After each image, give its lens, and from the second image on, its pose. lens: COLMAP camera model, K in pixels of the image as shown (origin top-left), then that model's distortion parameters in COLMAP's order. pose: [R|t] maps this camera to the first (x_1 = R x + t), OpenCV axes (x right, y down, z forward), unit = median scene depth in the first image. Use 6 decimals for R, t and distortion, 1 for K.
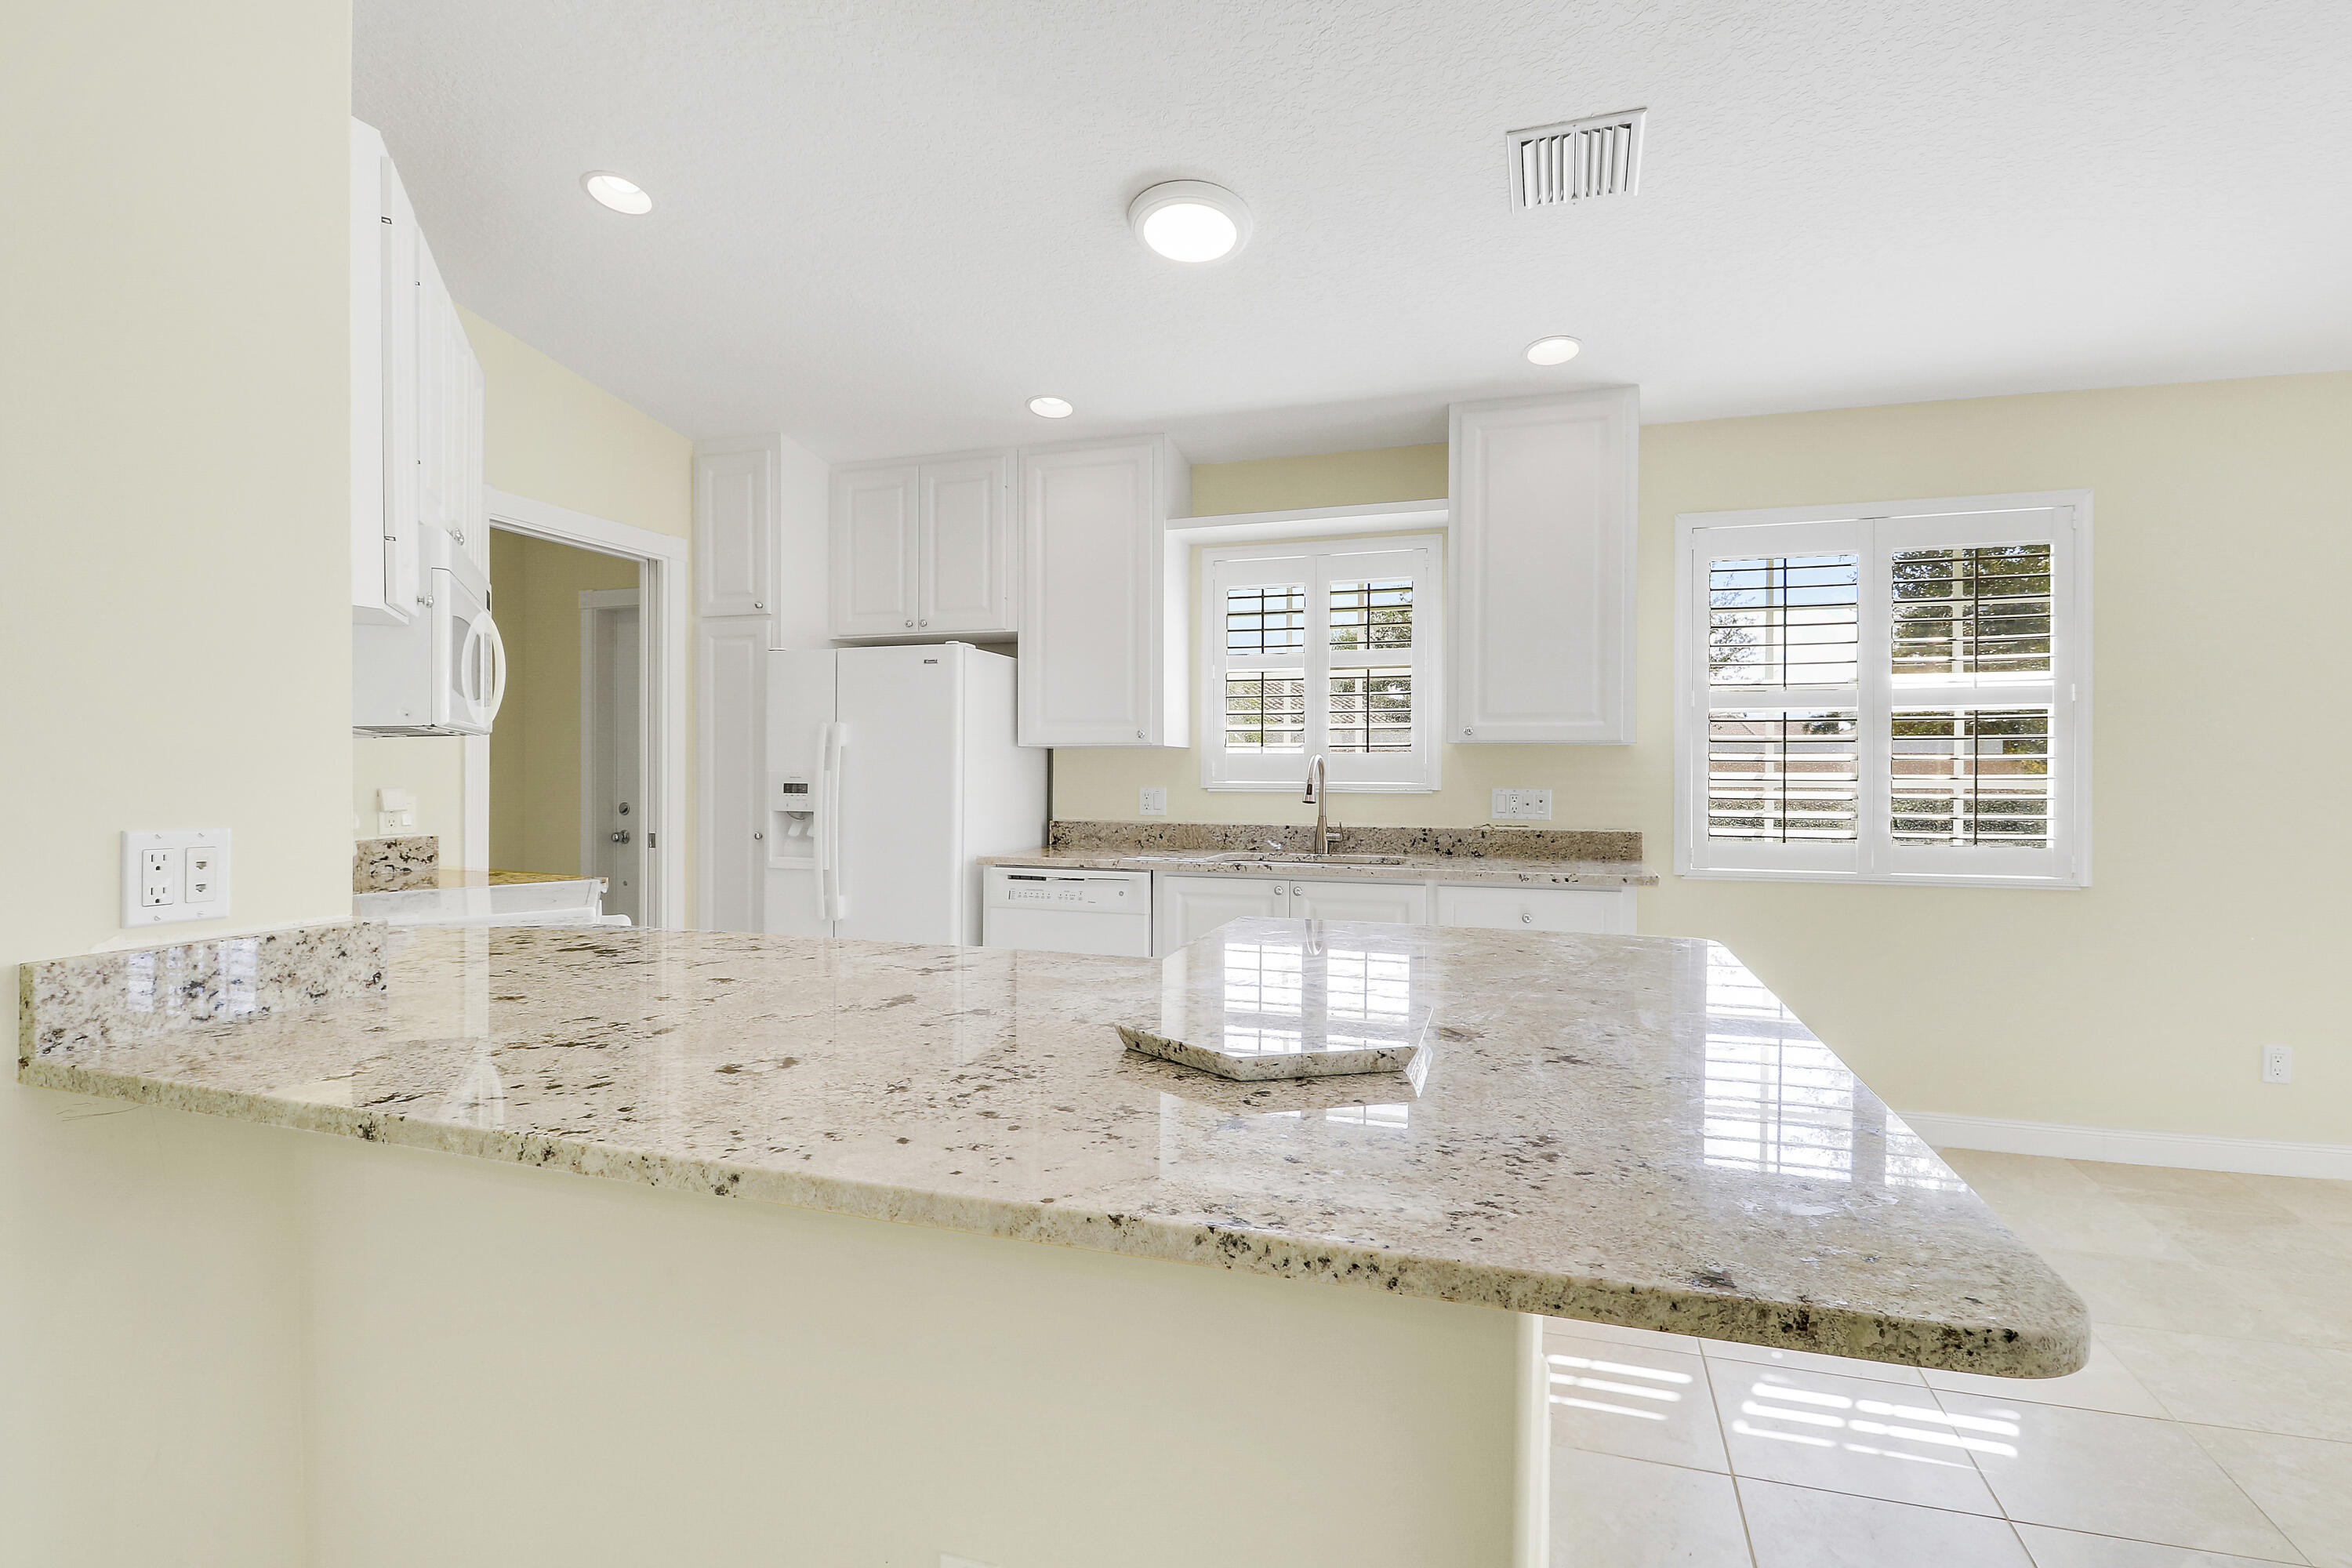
lens RADIAL K [[1107.3, 0, 1195.7], [0, 1107.3, 781.1], [0, 0, 1]] dist [0.006794, -0.014152]
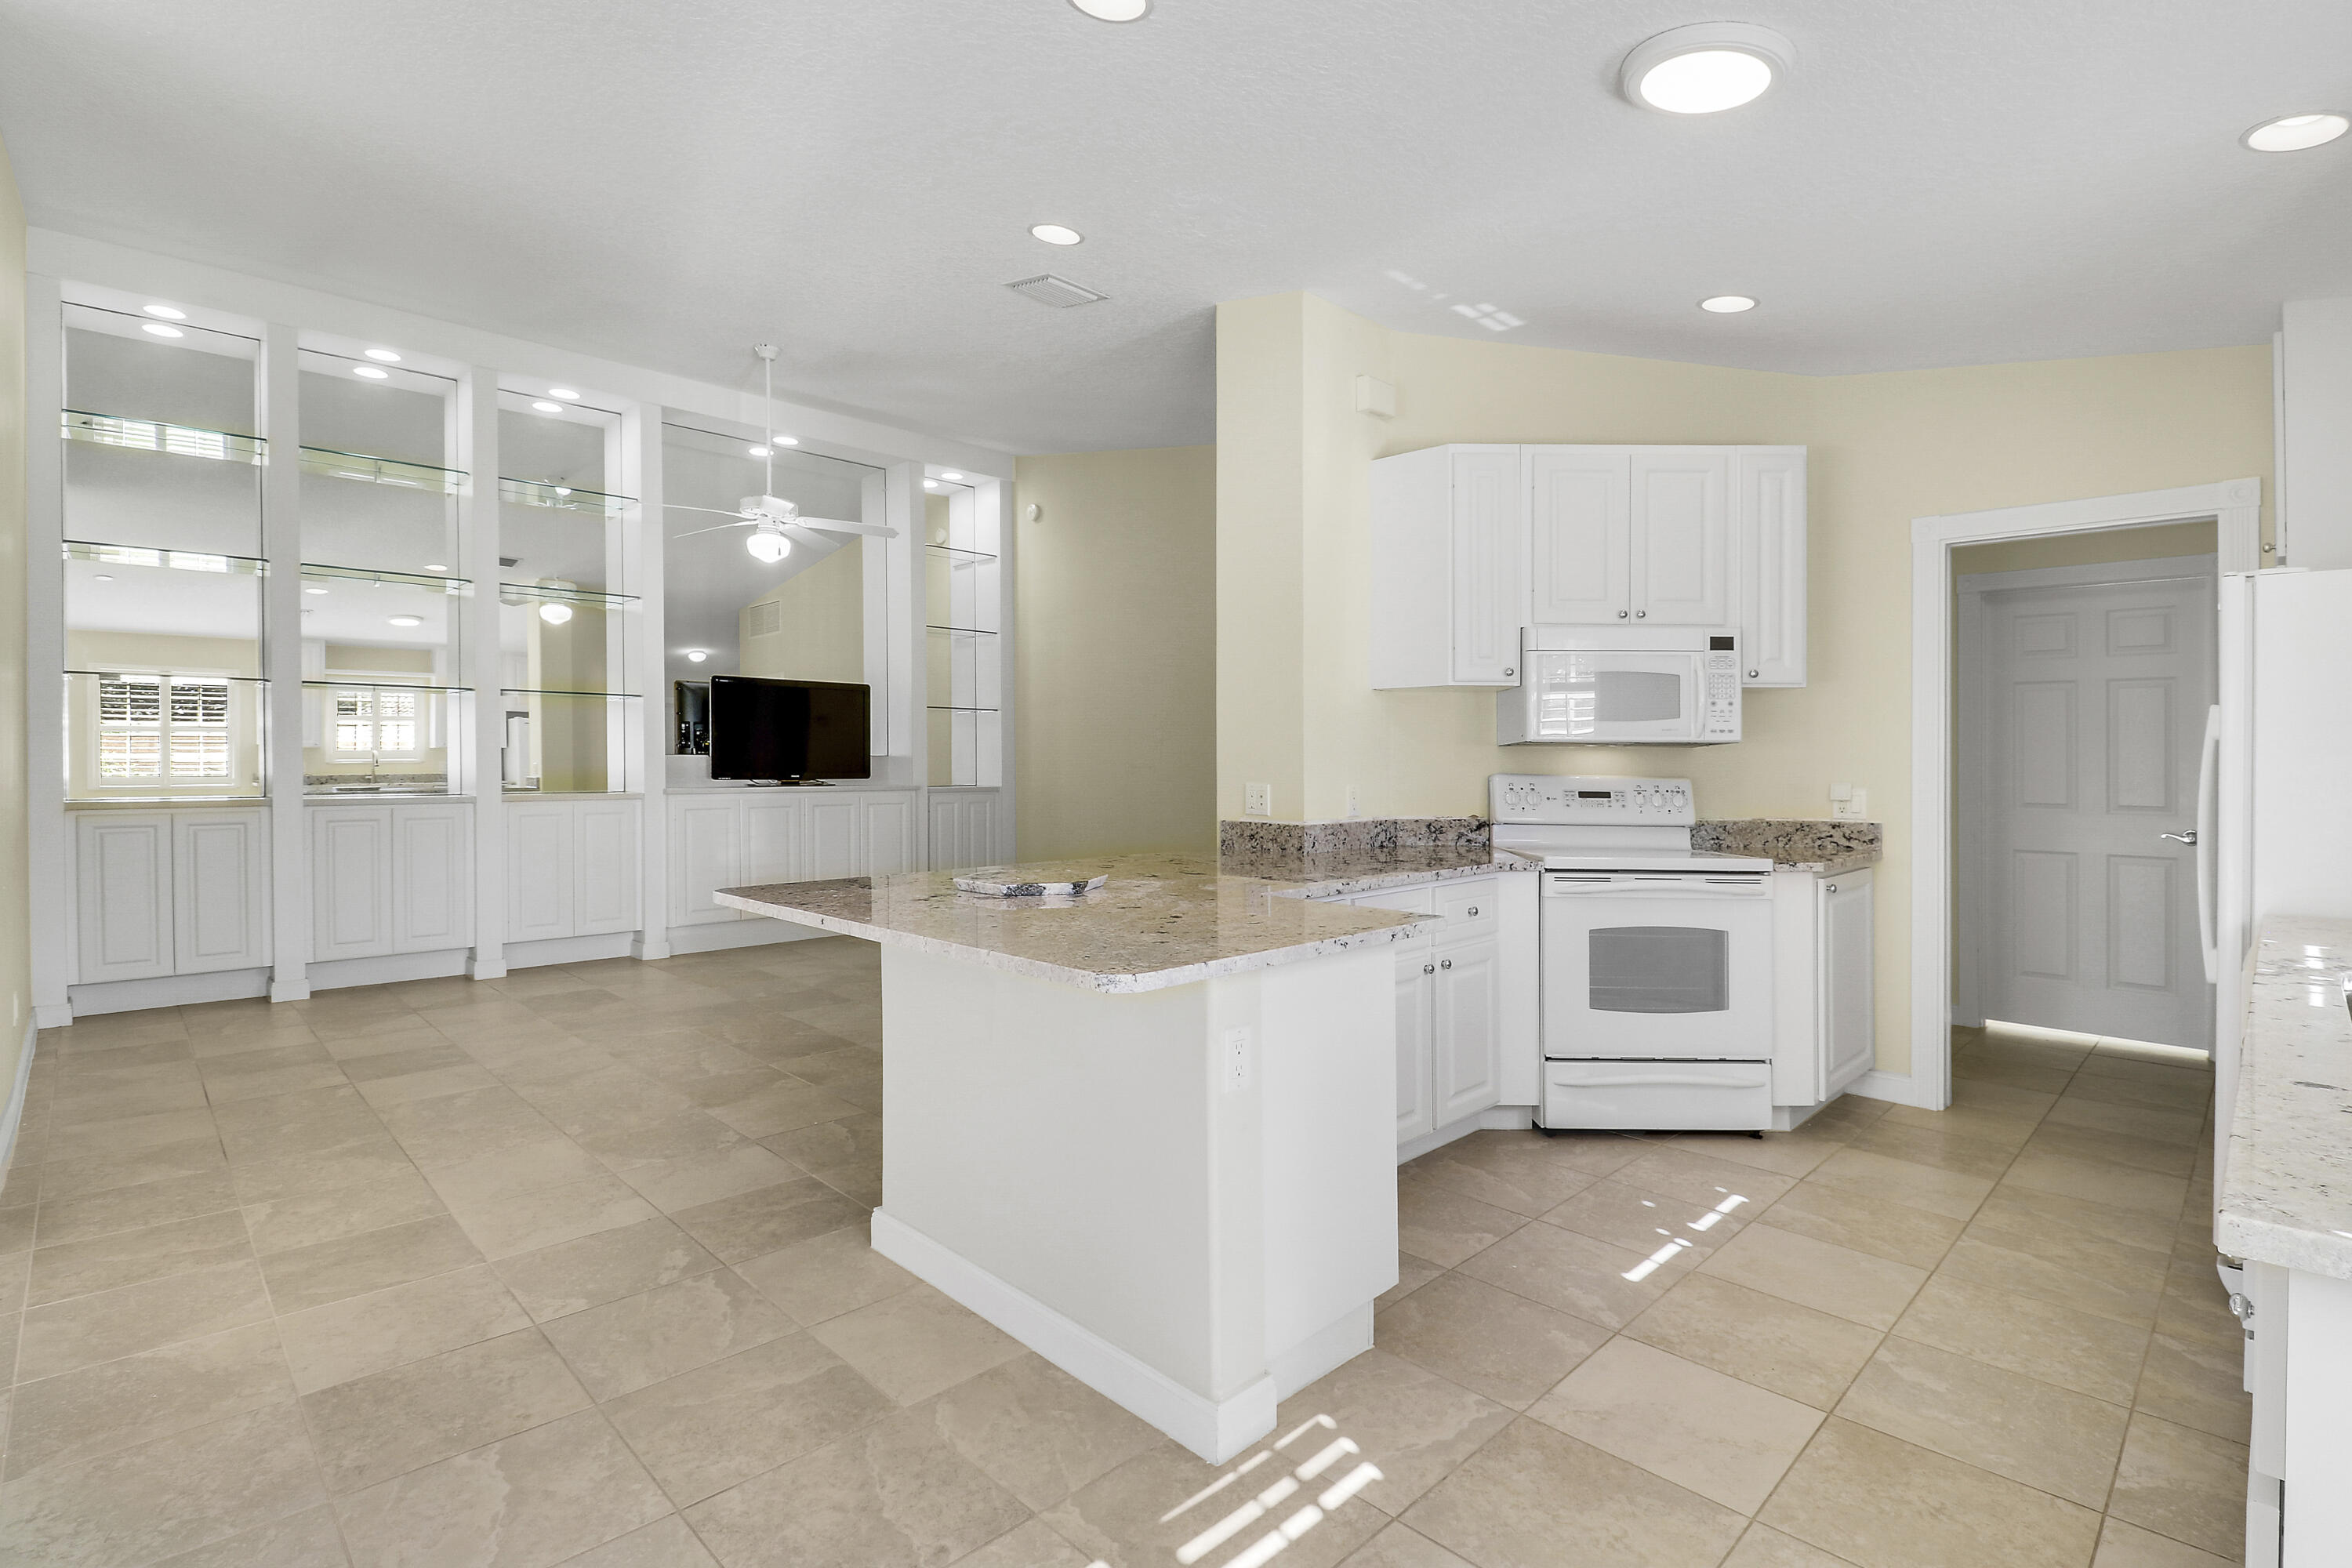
lens RADIAL K [[1098.2, 0, 1176.3], [0, 1098.2, 745.1], [0, 0, 1]] dist [0.002911, -0.000538]
pose [[-0.466373, -0.015208, -0.884457, 0.658259], [-0.016047, 0.999833, -0.008730, -0.011730], [0.884443, 0.010122, -0.466539, 0.790823]]
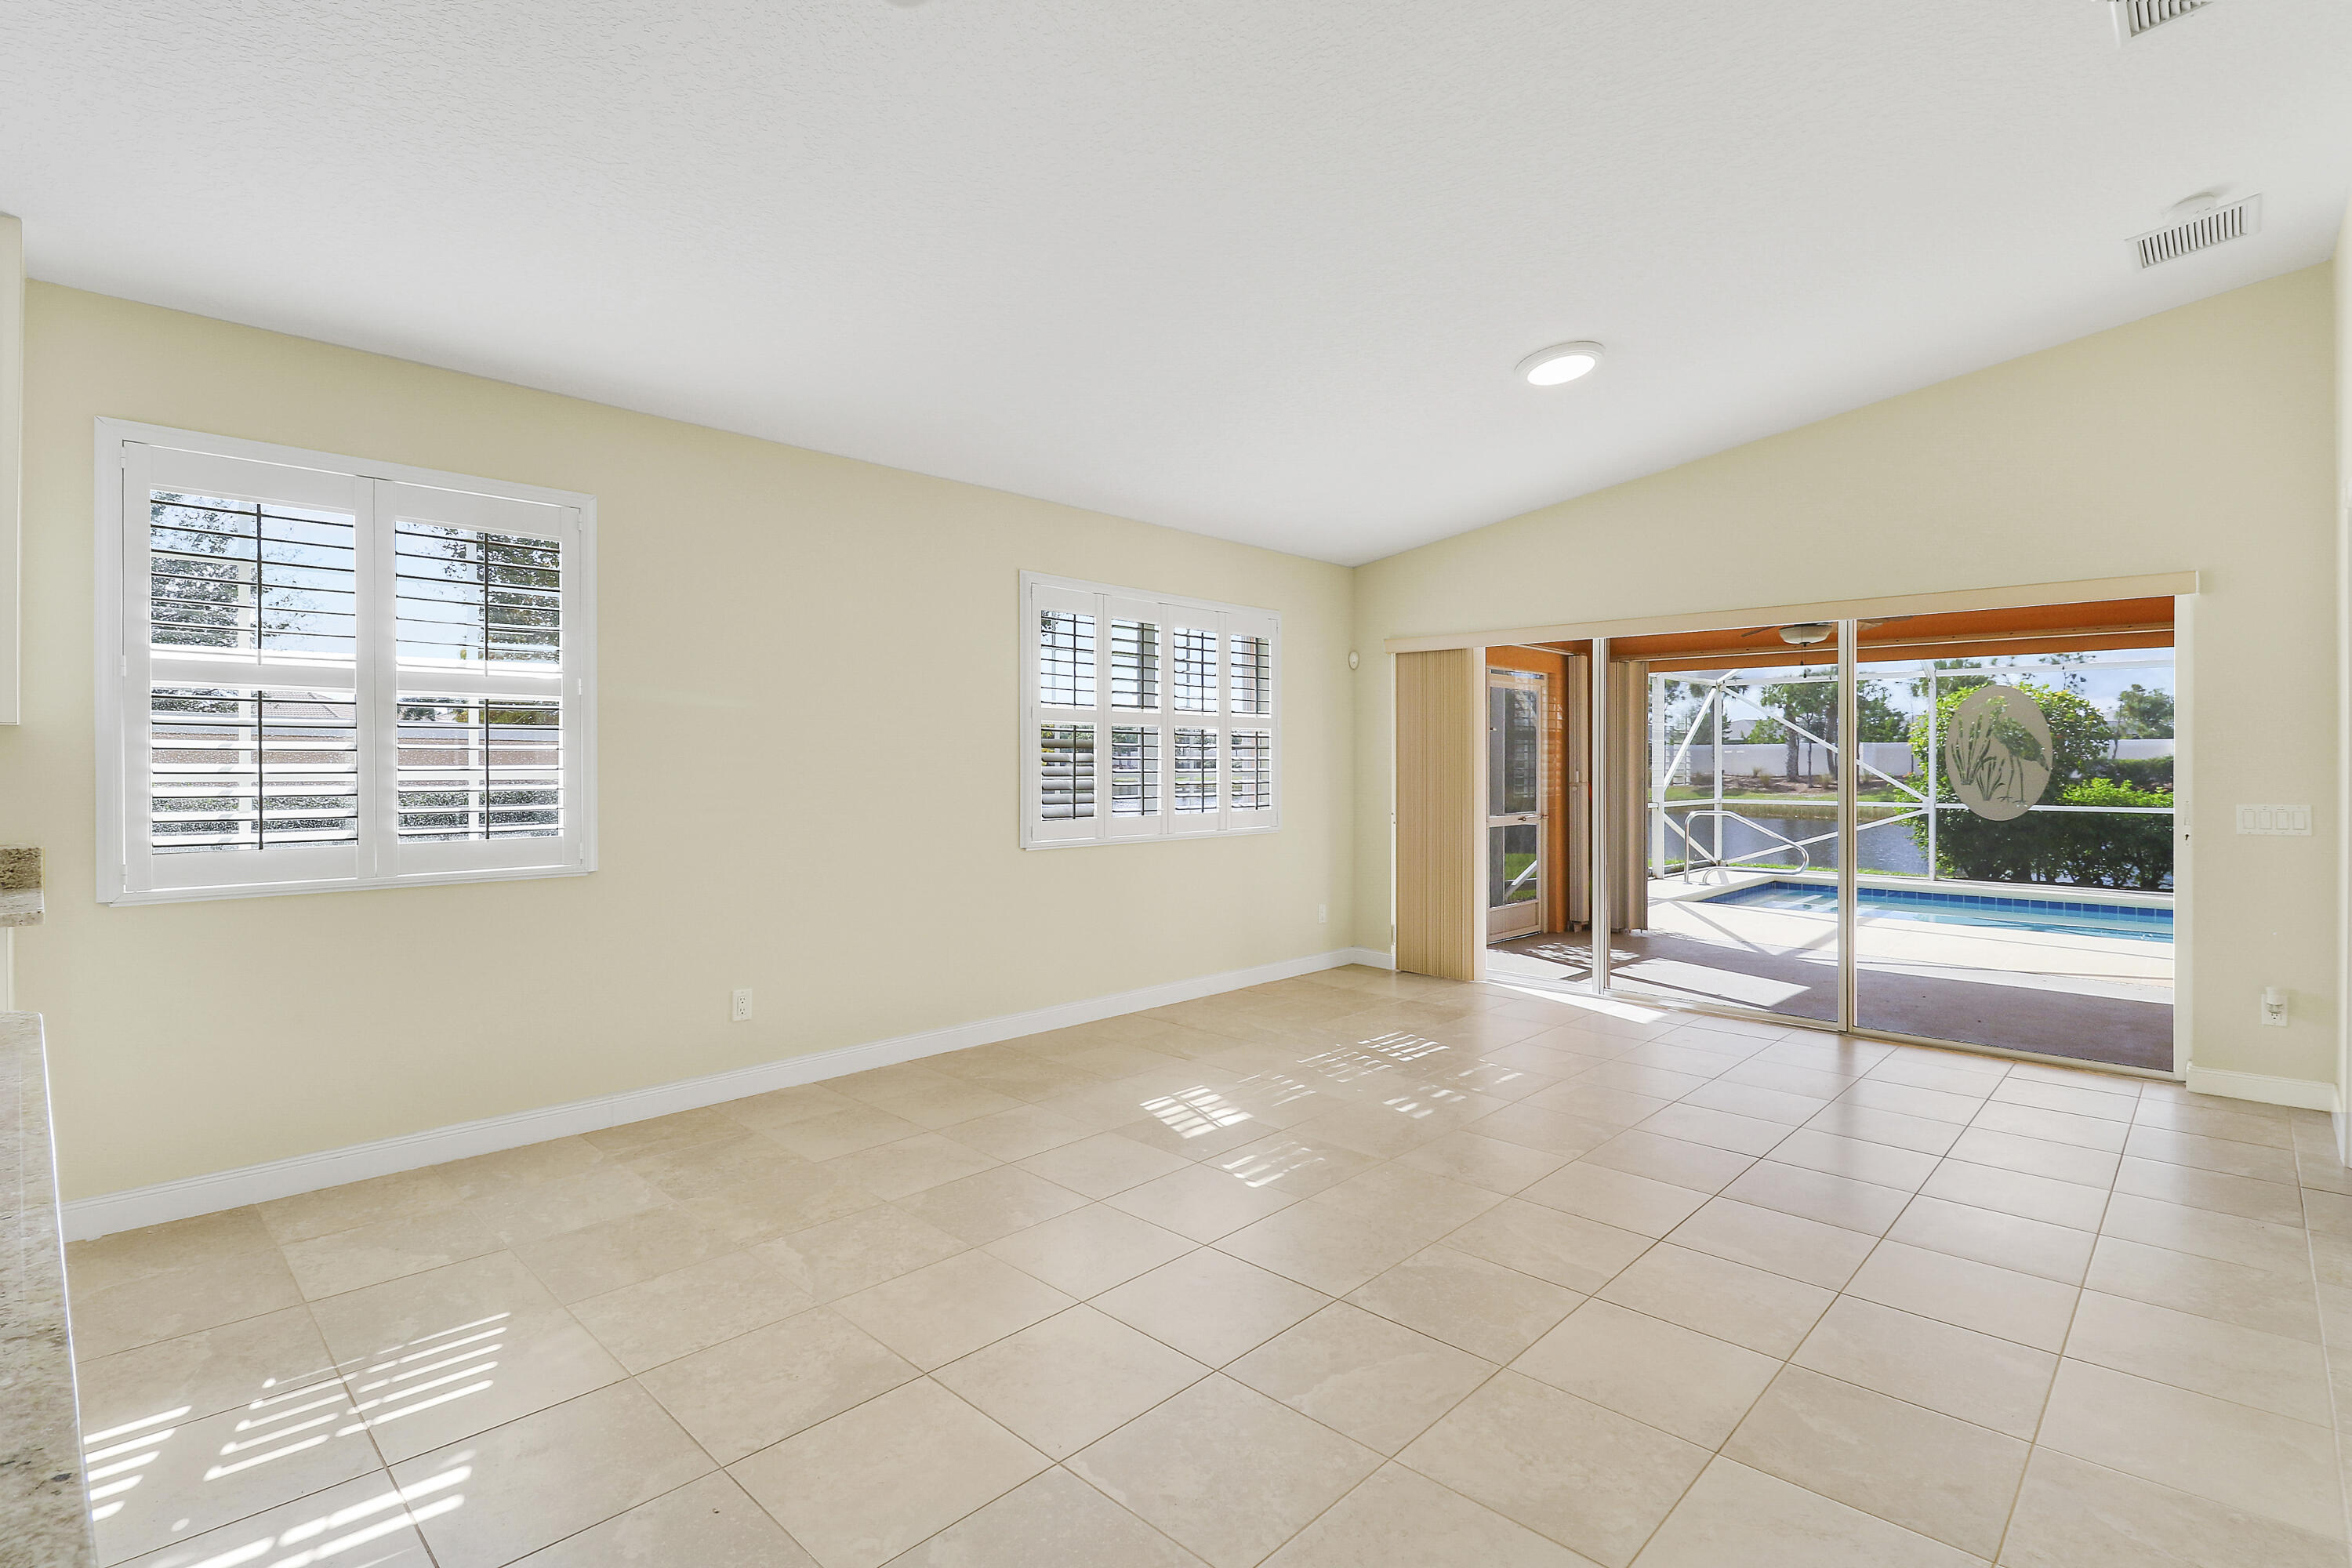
lens RADIAL K [[1107.3, 0, 1195.7], [0, 1107.3, 781.1], [0, 0, 1]] dist [0.006794, -0.014152]
pose [[0.427350, -0.015574, 0.903952, 0.087448], [0.003954, 0.999874, 0.015357, -0.004555], [-0.904078, -0.002988, 0.427357, 0.025188]]
